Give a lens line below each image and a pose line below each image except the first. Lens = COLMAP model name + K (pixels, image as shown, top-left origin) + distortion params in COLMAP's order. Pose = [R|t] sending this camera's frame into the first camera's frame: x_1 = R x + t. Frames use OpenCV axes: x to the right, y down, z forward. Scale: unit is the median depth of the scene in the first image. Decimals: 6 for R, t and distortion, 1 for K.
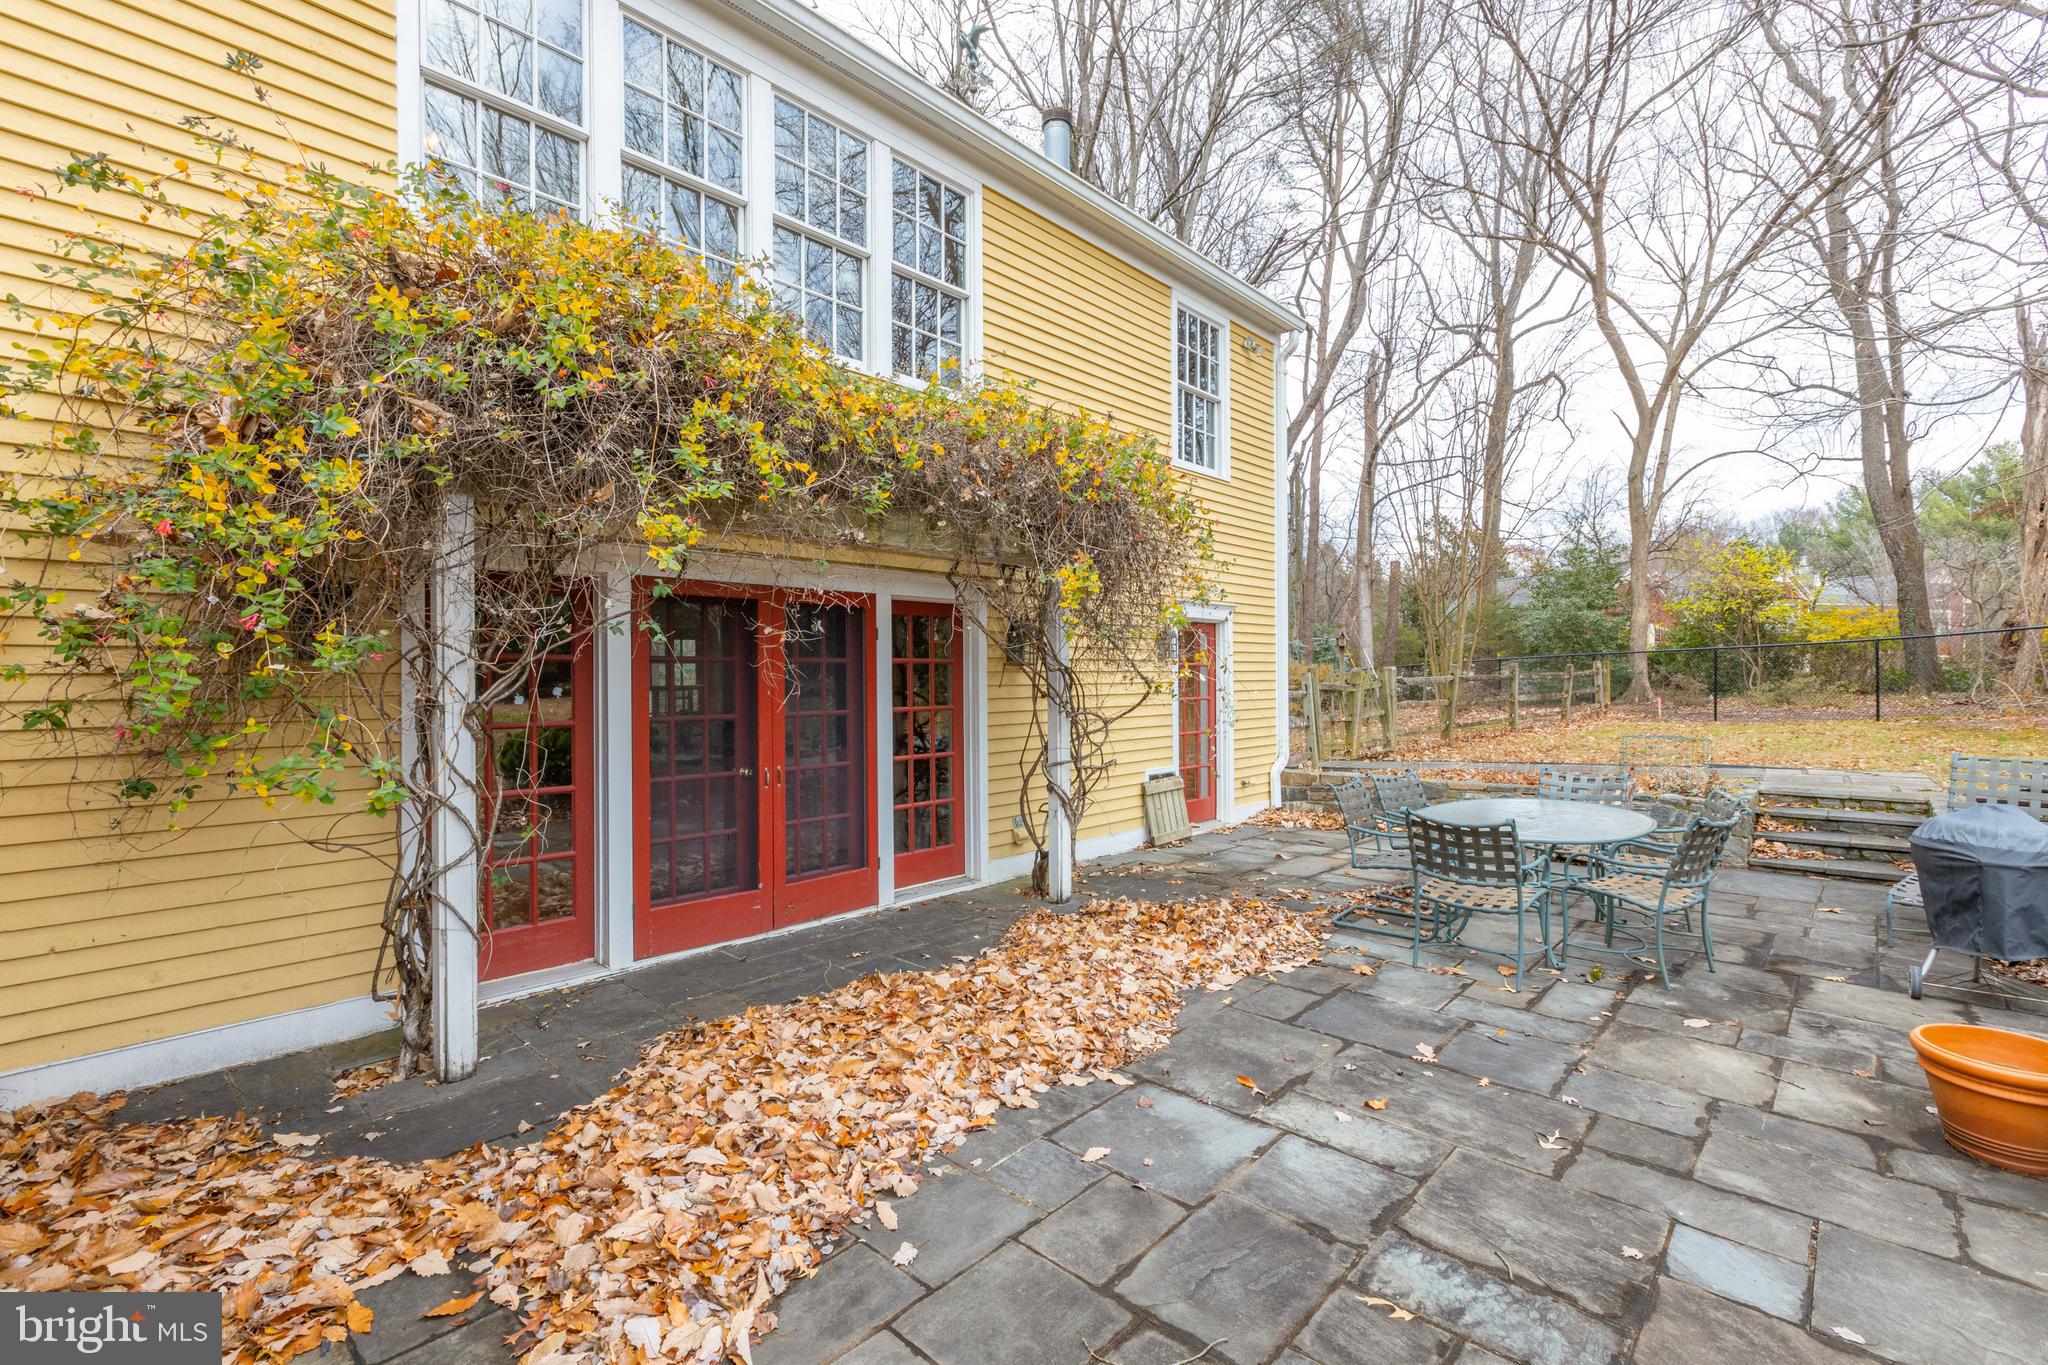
lens RADIAL K [[924.2, 0, 1024.0], [0, 924.2, 682.5], [0, 0, 1]] dist [0.000436, -0.000546]
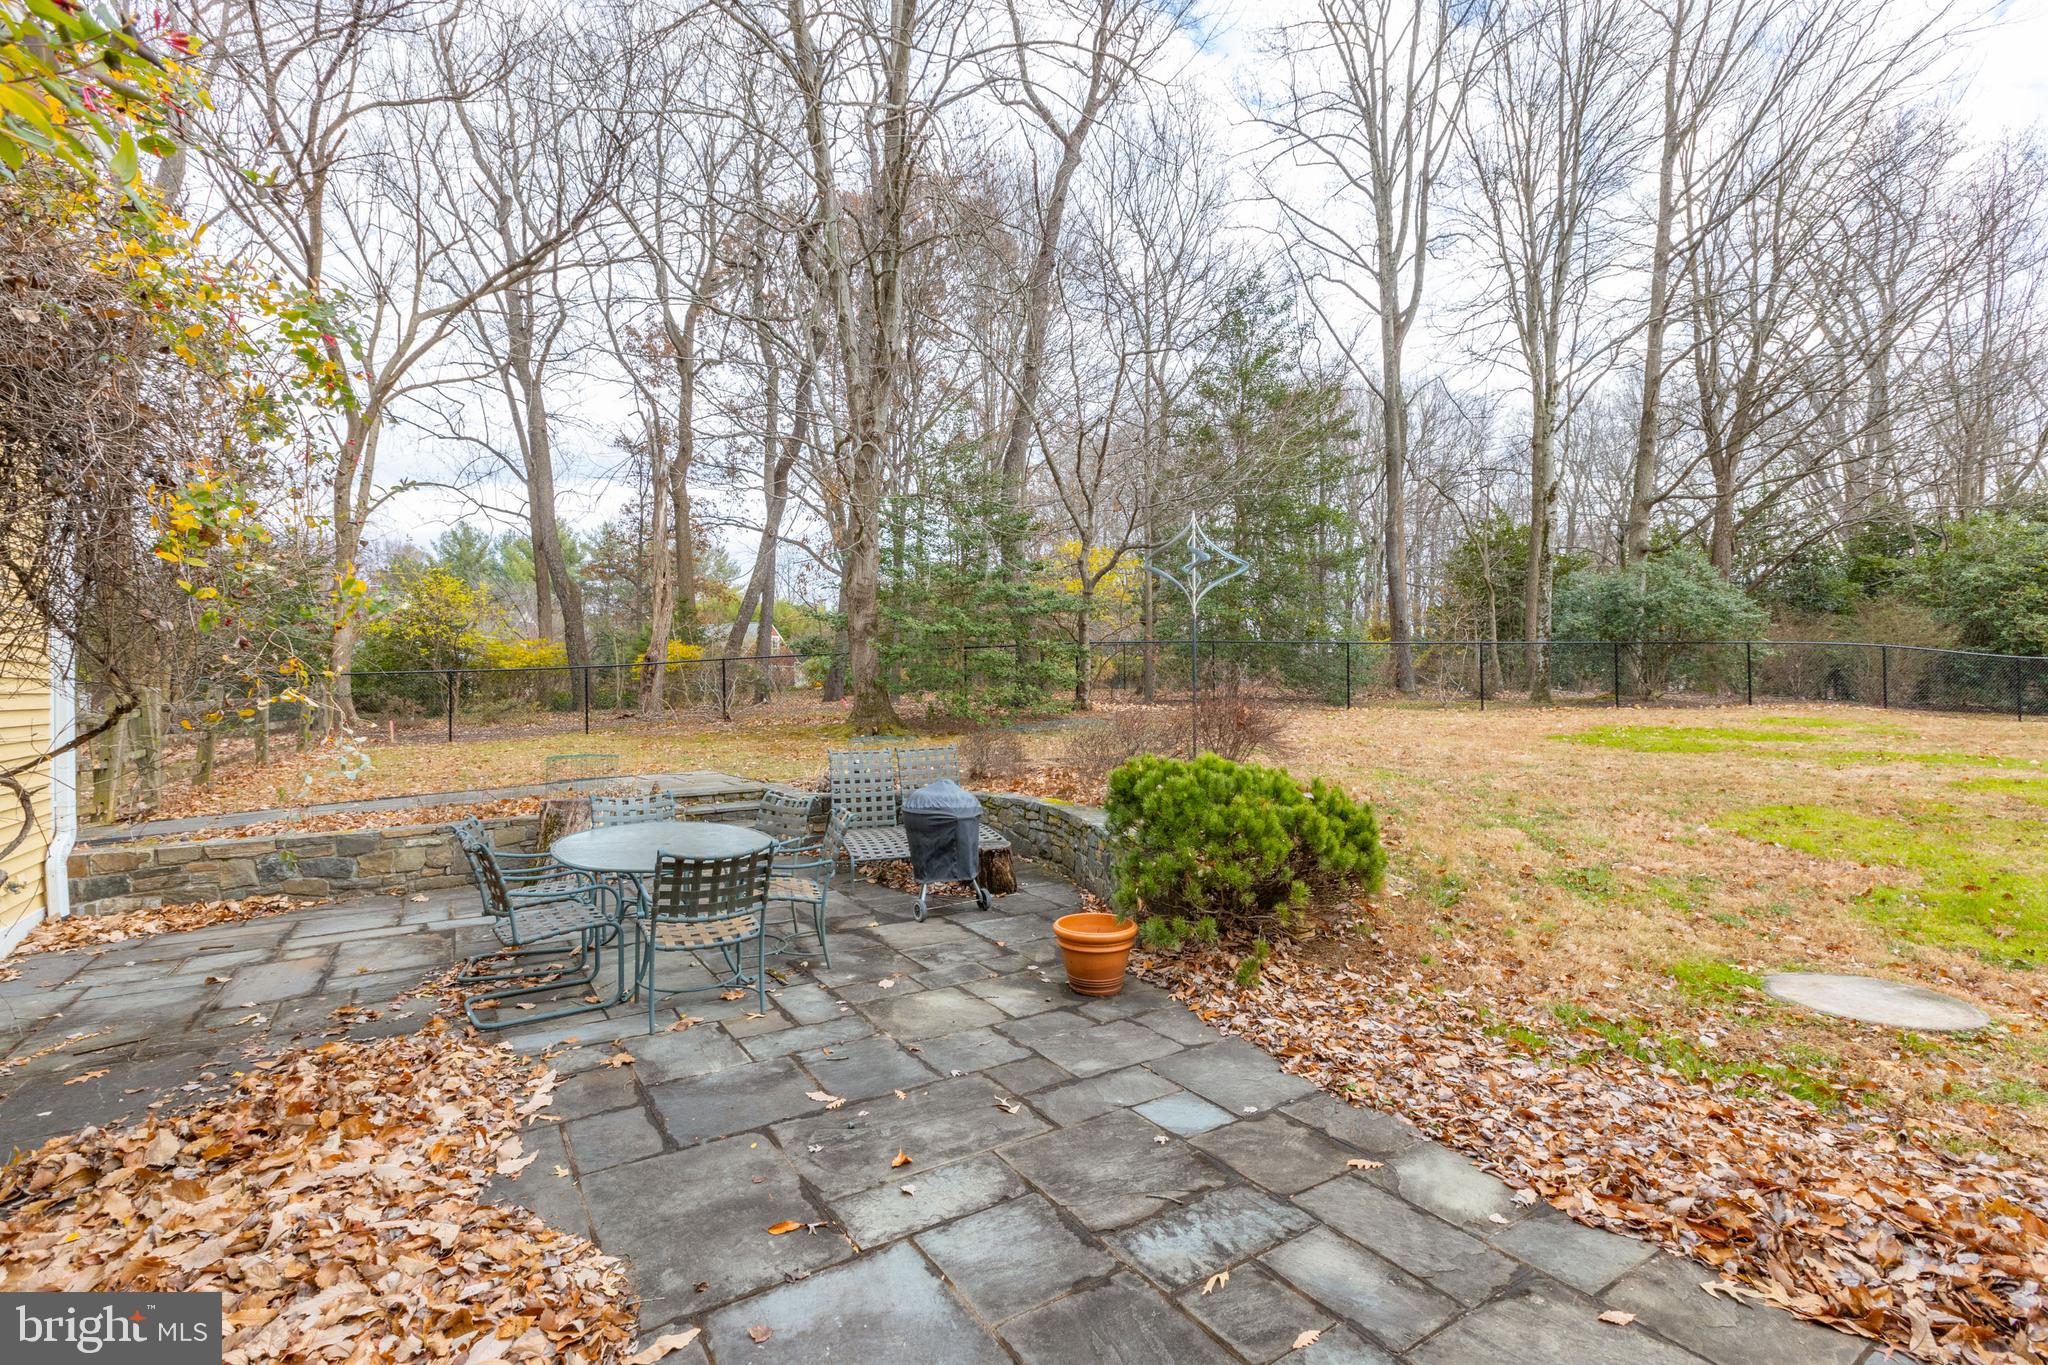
lens RADIAL K [[924.2, 0, 1024.0], [0, 924.2, 682.5], [0, 0, 1]] dist [0.000436, -0.000546]
pose [[0.233017, 0.008736, 0.972433, -0.403340], [0.016251, 0.999785, -0.012876, -0.003133], [-0.972337, 0.018803, 0.232825, 0.548388]]
